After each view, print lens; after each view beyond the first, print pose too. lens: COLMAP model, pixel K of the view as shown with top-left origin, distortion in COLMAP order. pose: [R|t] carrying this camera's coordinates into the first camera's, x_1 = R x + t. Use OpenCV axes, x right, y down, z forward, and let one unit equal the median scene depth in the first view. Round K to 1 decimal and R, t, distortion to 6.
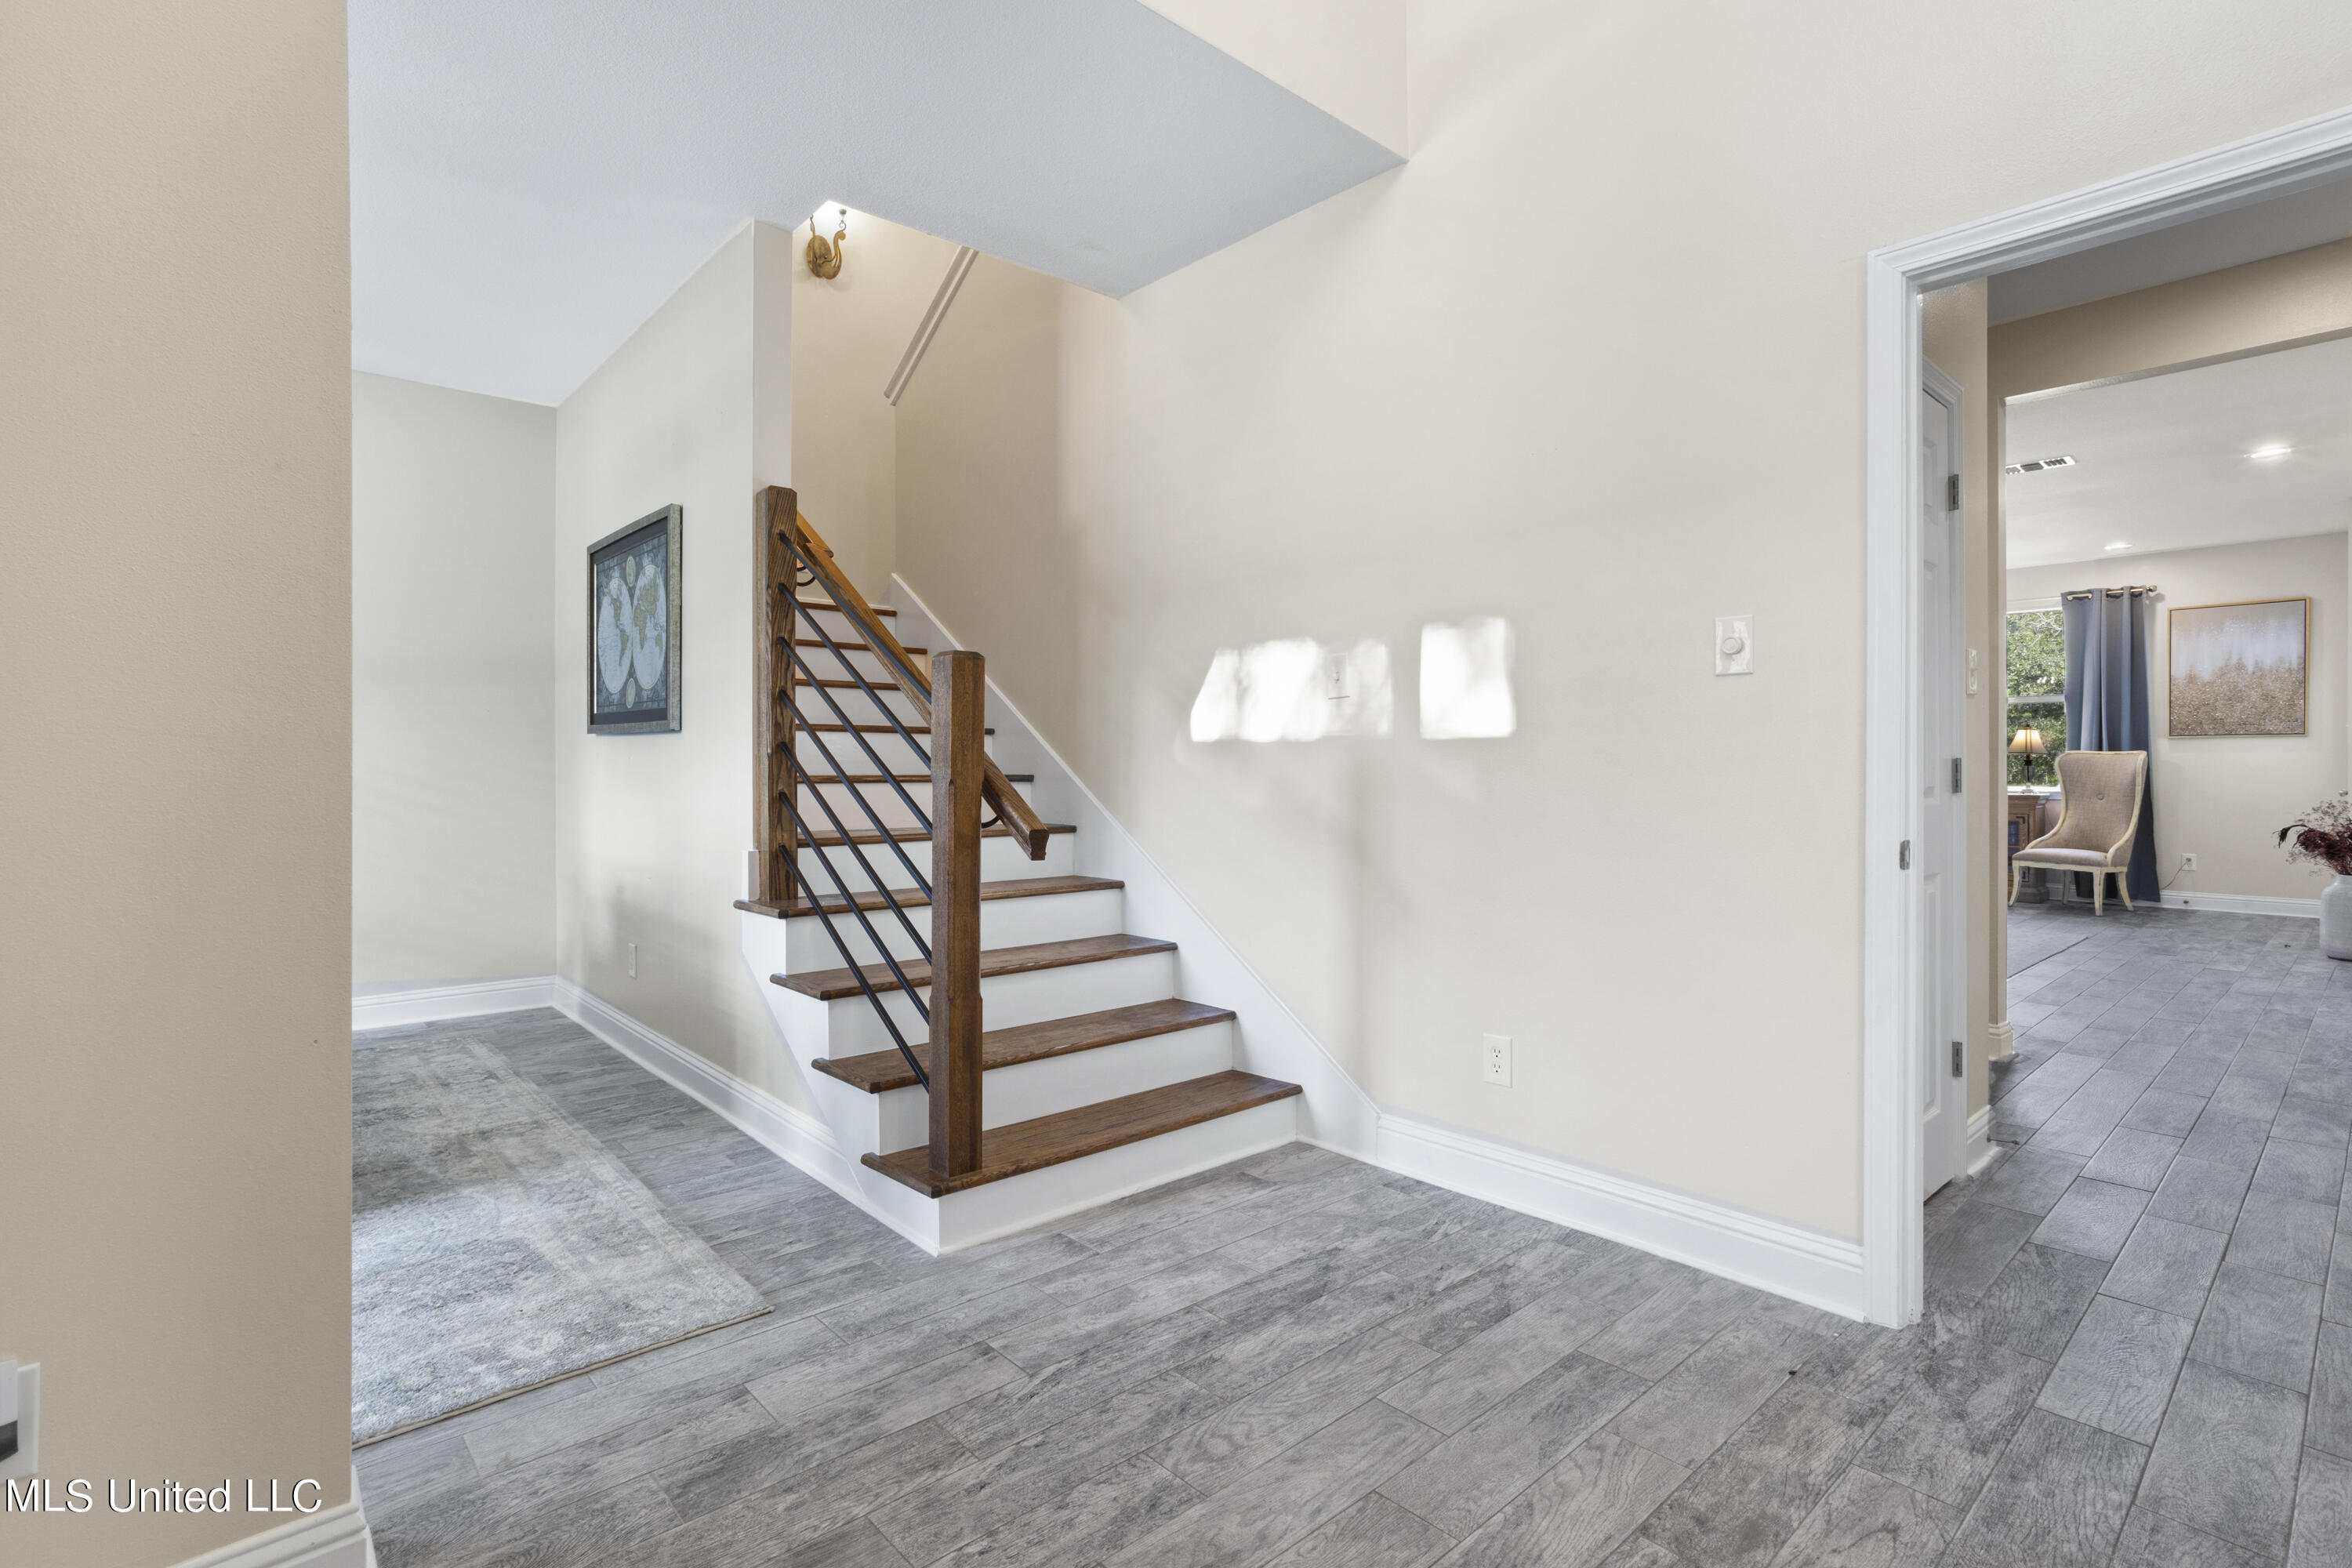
lens RADIAL K [[1131.1, 0, 1159.9], [0, 1131.1, 777.4], [0, 0, 1]] dist [-0.026856, 0.004779]
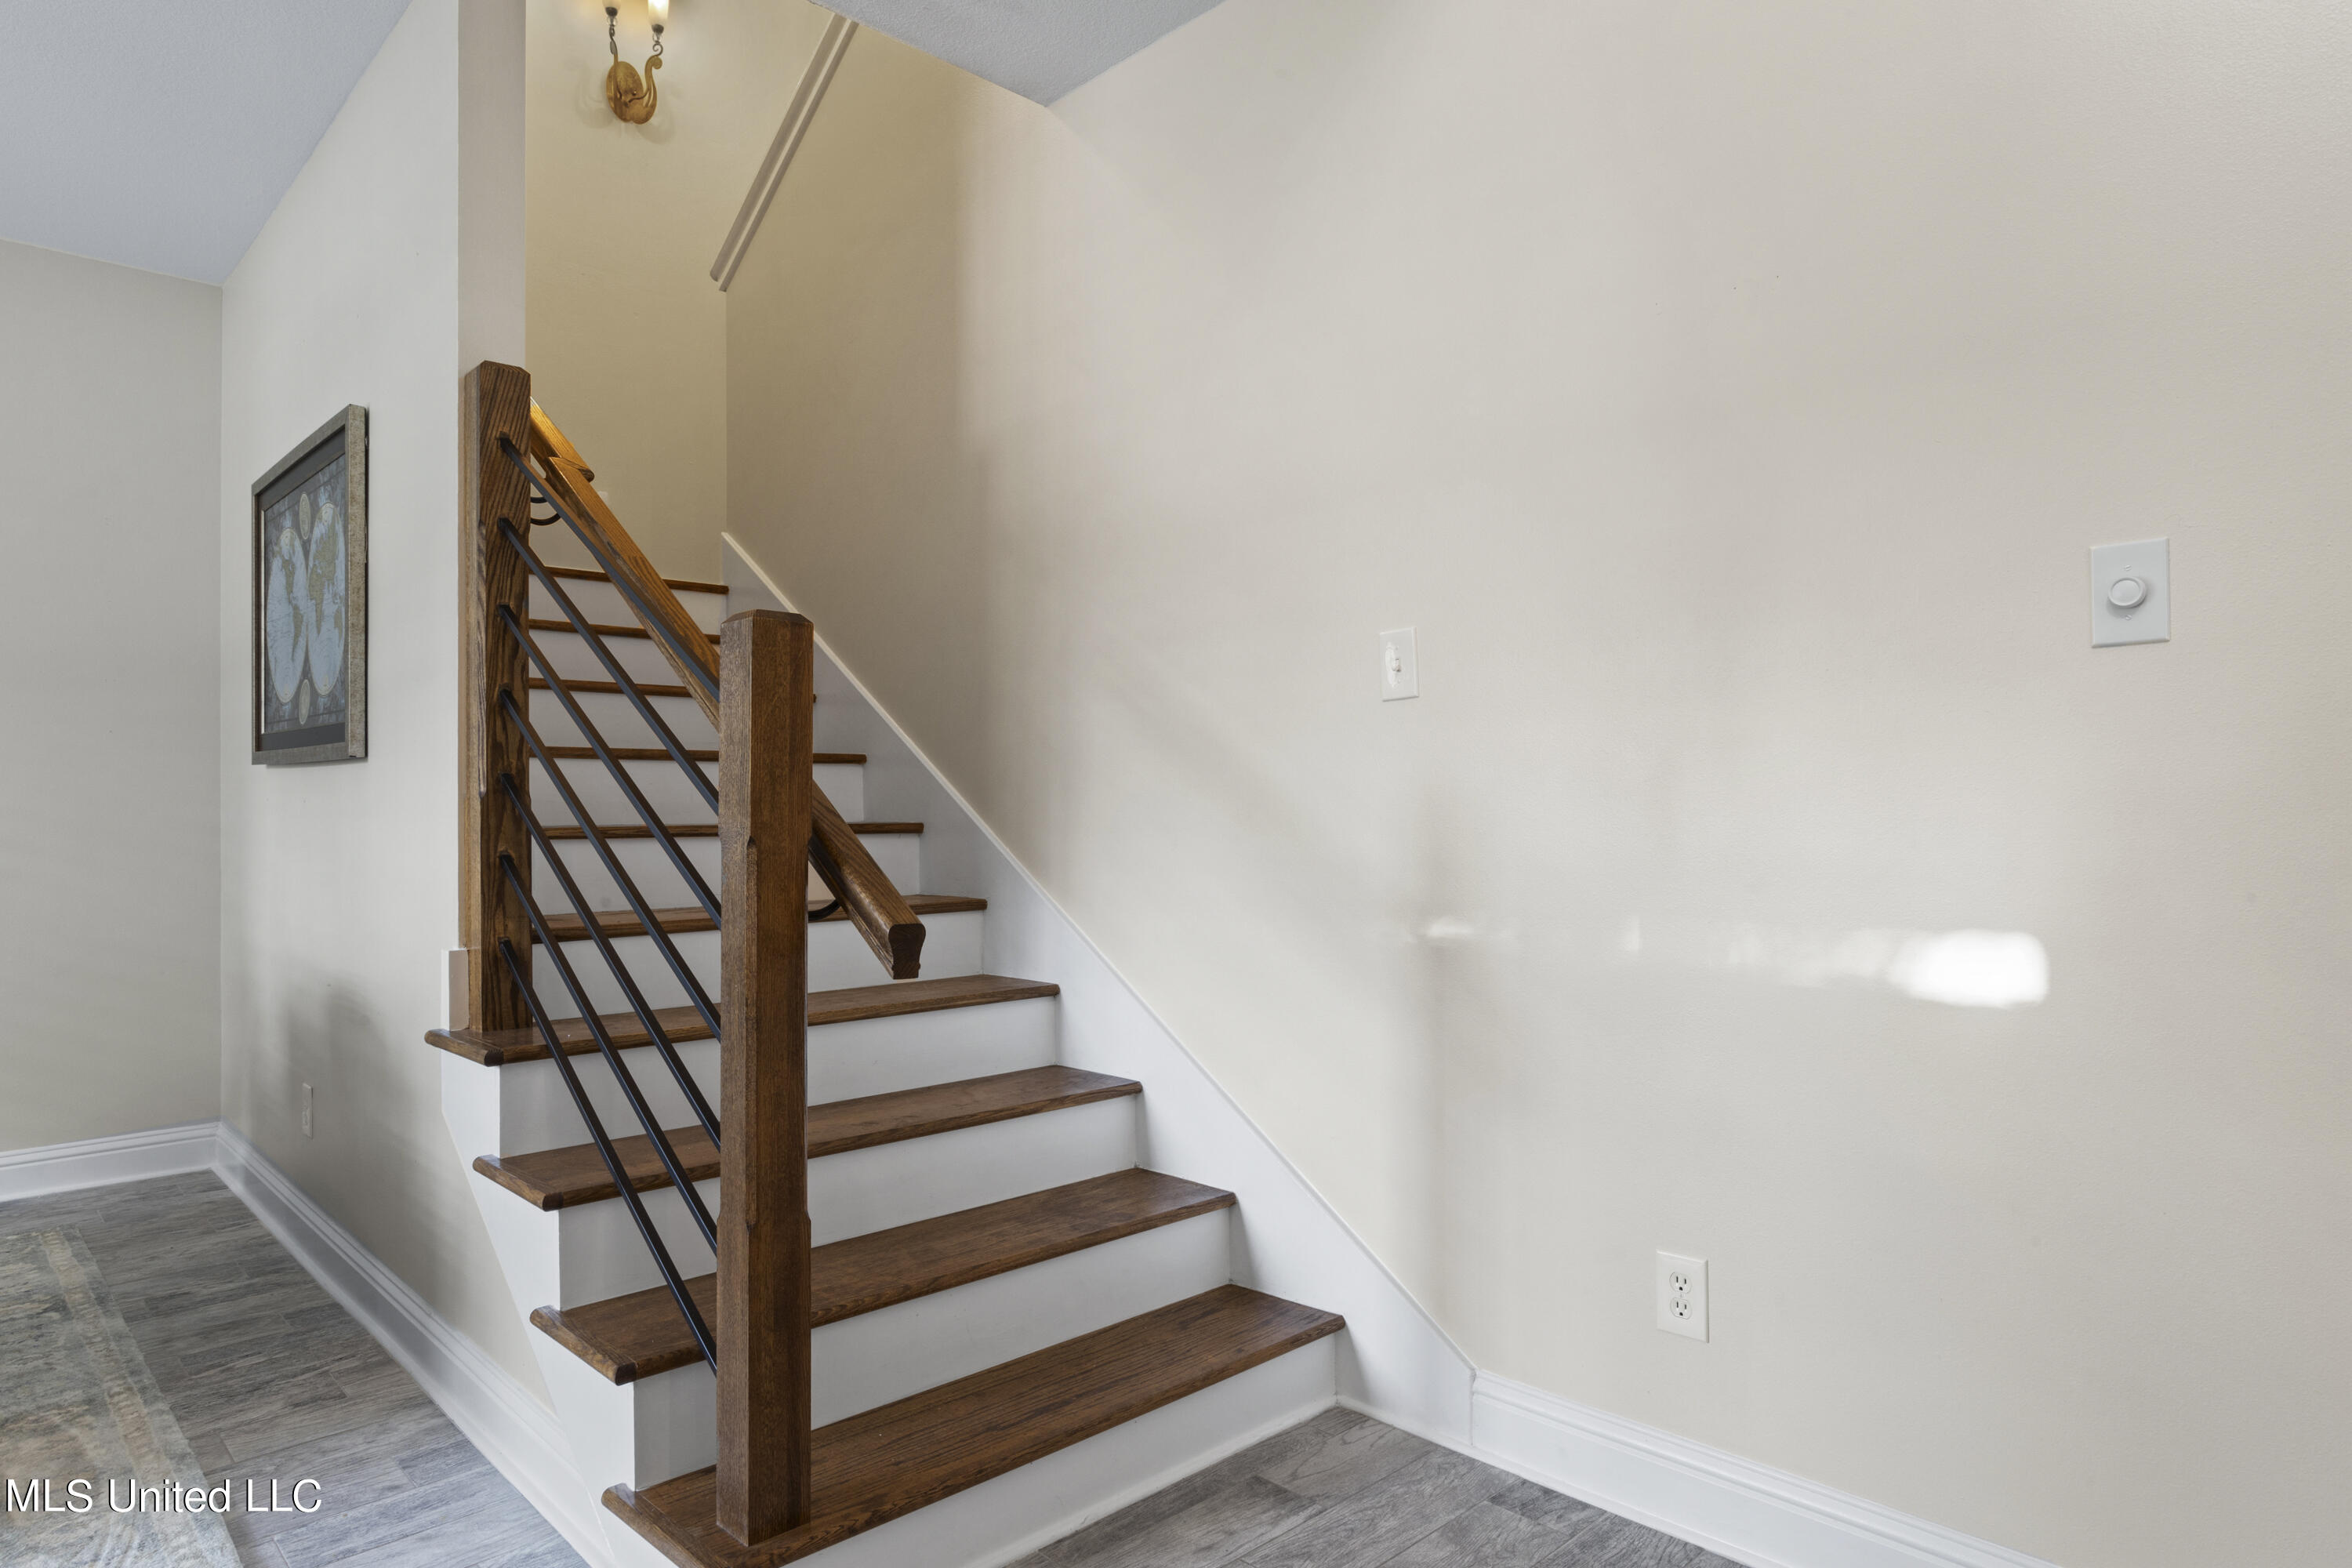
lens RADIAL K [[1353.7, 0, 1166.1], [0, 1353.7, 796.0], [0, 0, 1]] dist [-0.014027, -0.000442]
pose [[0.998922, -0.006021, 0.046037, -0.005877], [0.006784, 0.999842, -0.016439, -0.004617], [-0.045931, 0.016734, 0.998804, 0.242308]]
